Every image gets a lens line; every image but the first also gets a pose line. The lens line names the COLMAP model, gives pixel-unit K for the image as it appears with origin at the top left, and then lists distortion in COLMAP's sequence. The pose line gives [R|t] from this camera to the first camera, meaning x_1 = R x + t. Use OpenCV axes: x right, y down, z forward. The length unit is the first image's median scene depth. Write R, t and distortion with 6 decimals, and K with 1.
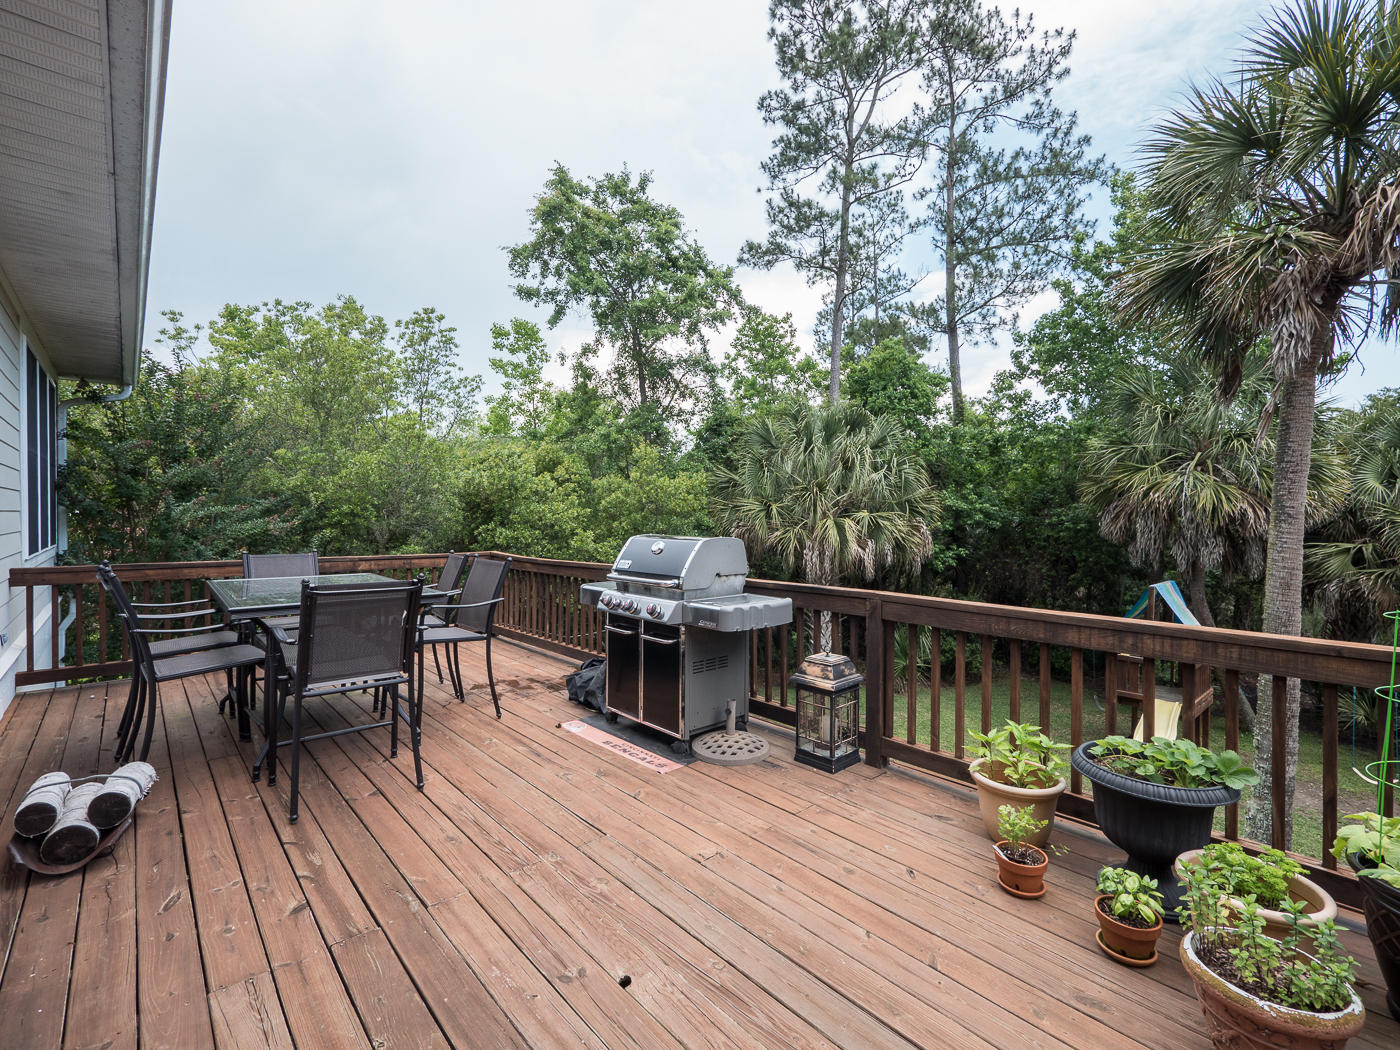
lens RADIAL K [[658.9, 0, 700.0], [0, 658.9, 525.0], [0, 0, 1]] dist [0.012426, -0.000067]
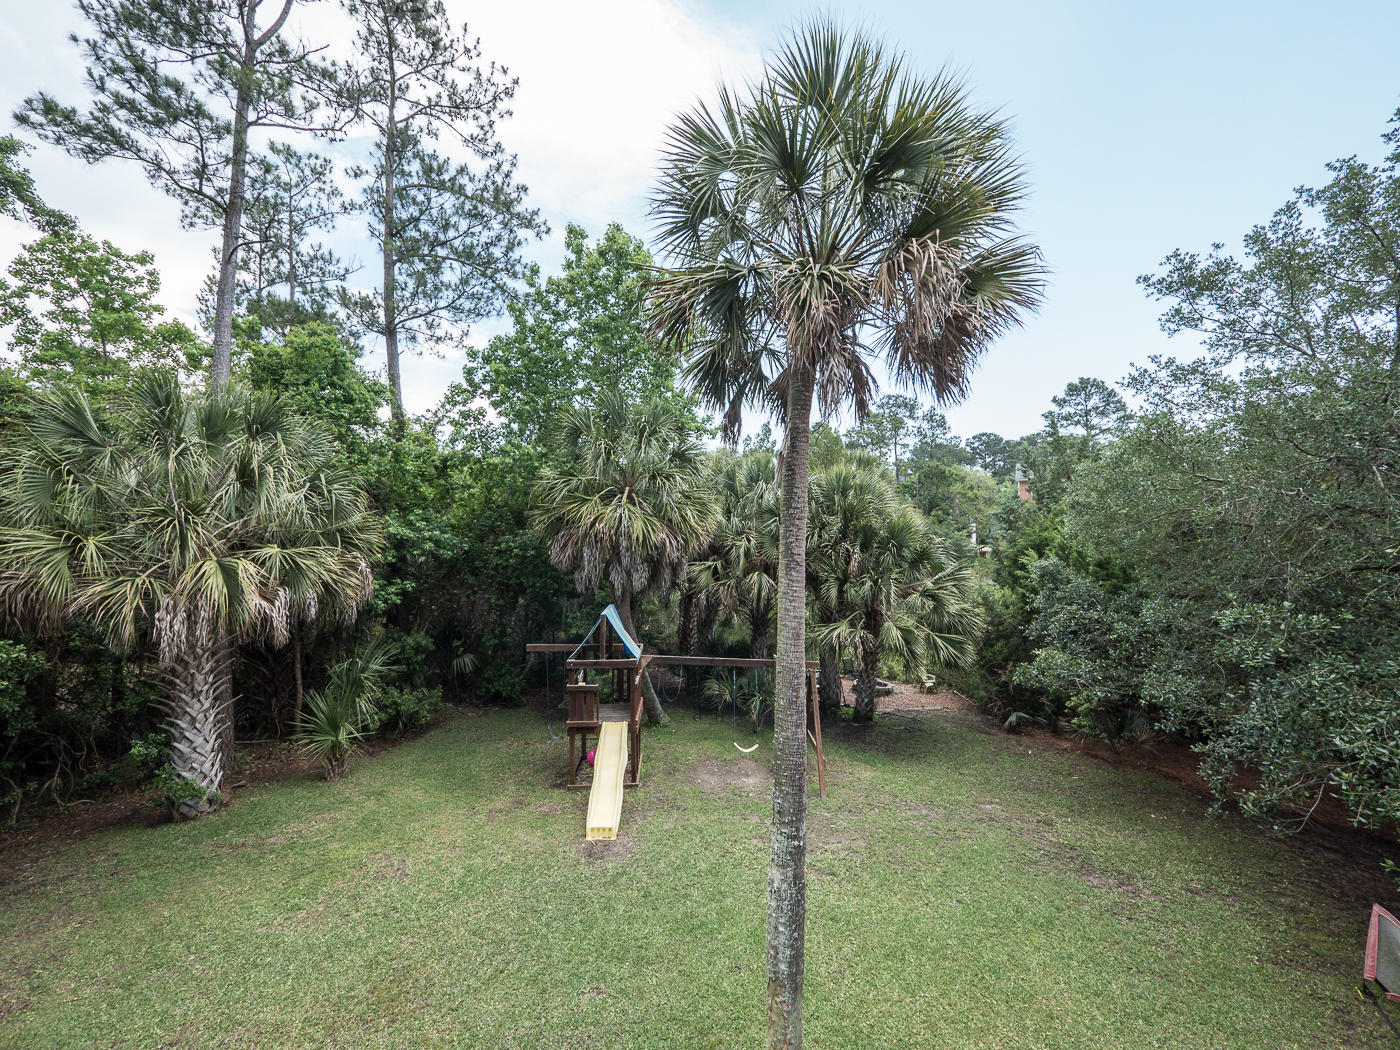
lens RADIAL K [[563.5, 0, 700.0], [0, 563.5, 525.0], [0, 0, 1]] dist [-0.023950, 0.004303]
pose [[0.627001, -0.000827, 0.779018, 0.062901], [0.017058, 0.999774, -0.012668, -0.024320], [-0.778832, 0.021231, 0.626873, 0.233990]]
